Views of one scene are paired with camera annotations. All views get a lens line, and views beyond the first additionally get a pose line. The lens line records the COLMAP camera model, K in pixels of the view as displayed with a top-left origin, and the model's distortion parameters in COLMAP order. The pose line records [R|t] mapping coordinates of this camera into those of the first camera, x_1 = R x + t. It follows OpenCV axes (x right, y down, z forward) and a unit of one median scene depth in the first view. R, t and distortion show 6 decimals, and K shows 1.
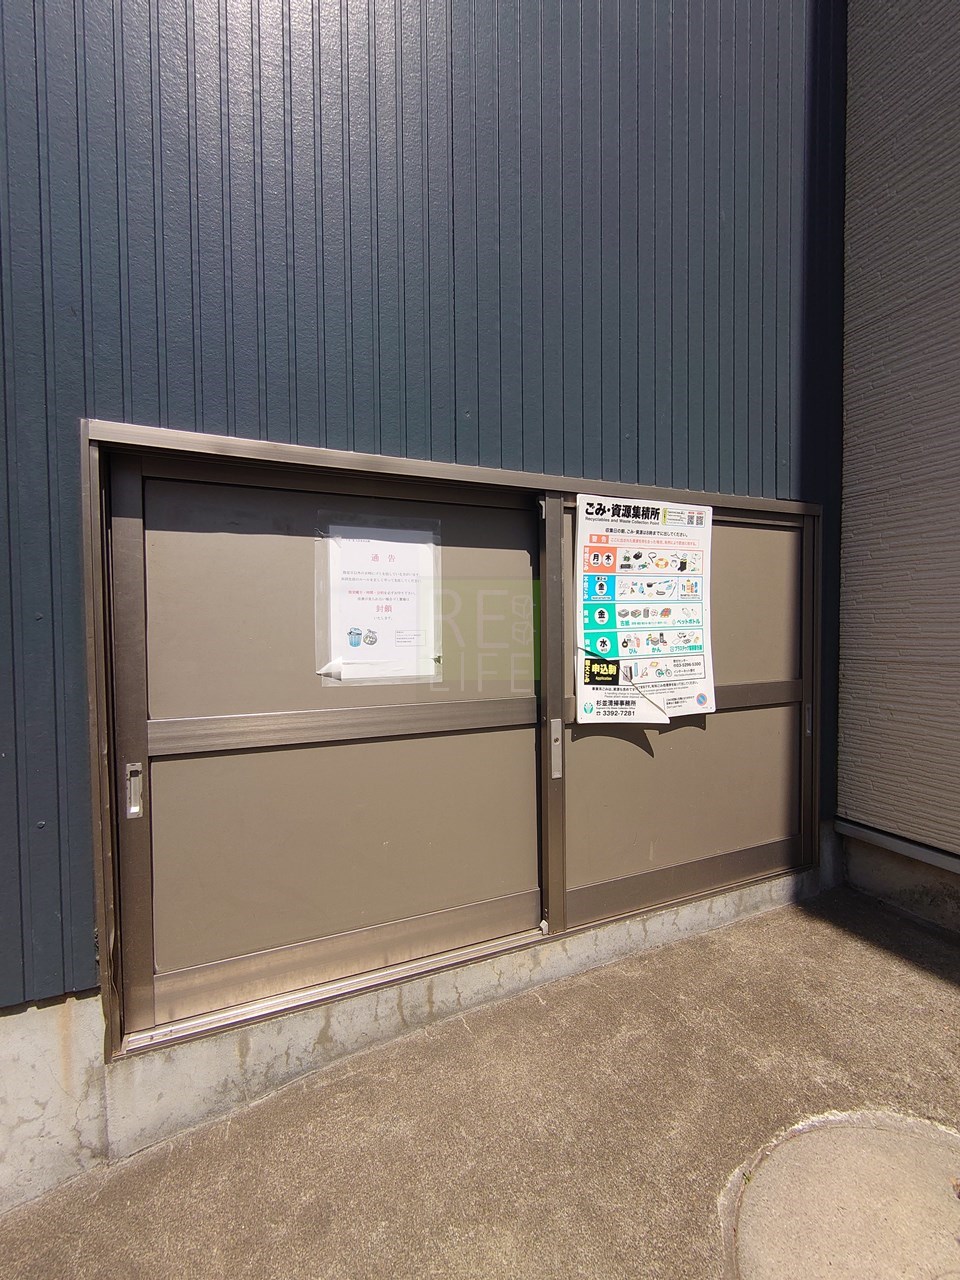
lens RADIAL K [[548.6, 0, 474.5], [0, 548.6, 642.3], [0, 0, 1]] dist [-0.000497, 0.000091]
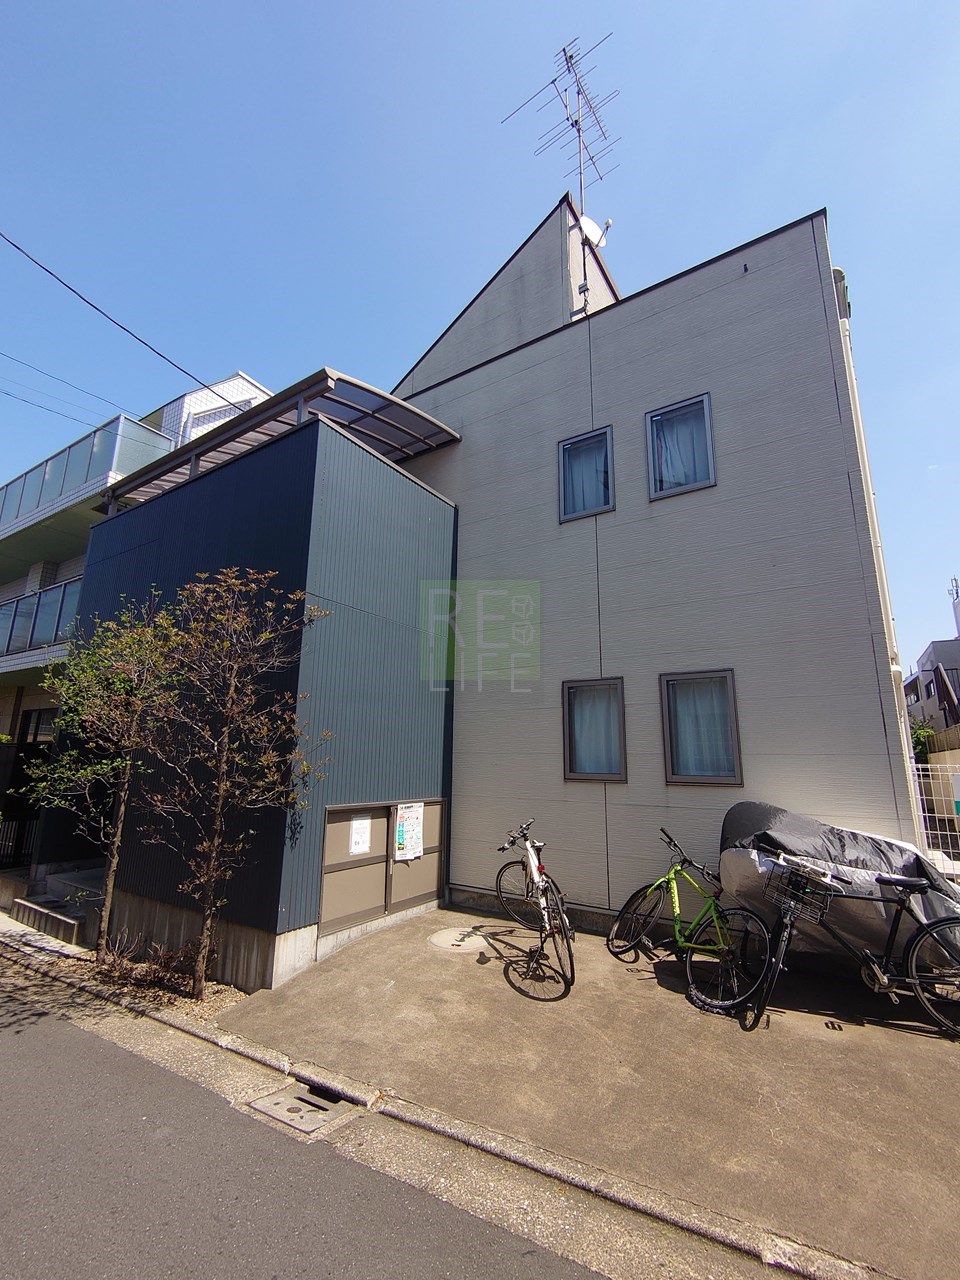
lens RADIAL K [[548.6, 0, 482.6], [0, 548.6, 639.8], [0, 0, 1]] dist [-0.000497, 0.000091]
pose [[0.826314, 0.141971, 0.545022, -1.777035], [-0.001734, 0.968344, -0.249612, -0.437250], [-0.563207, 0.205312, 0.800403, -3.072820]]
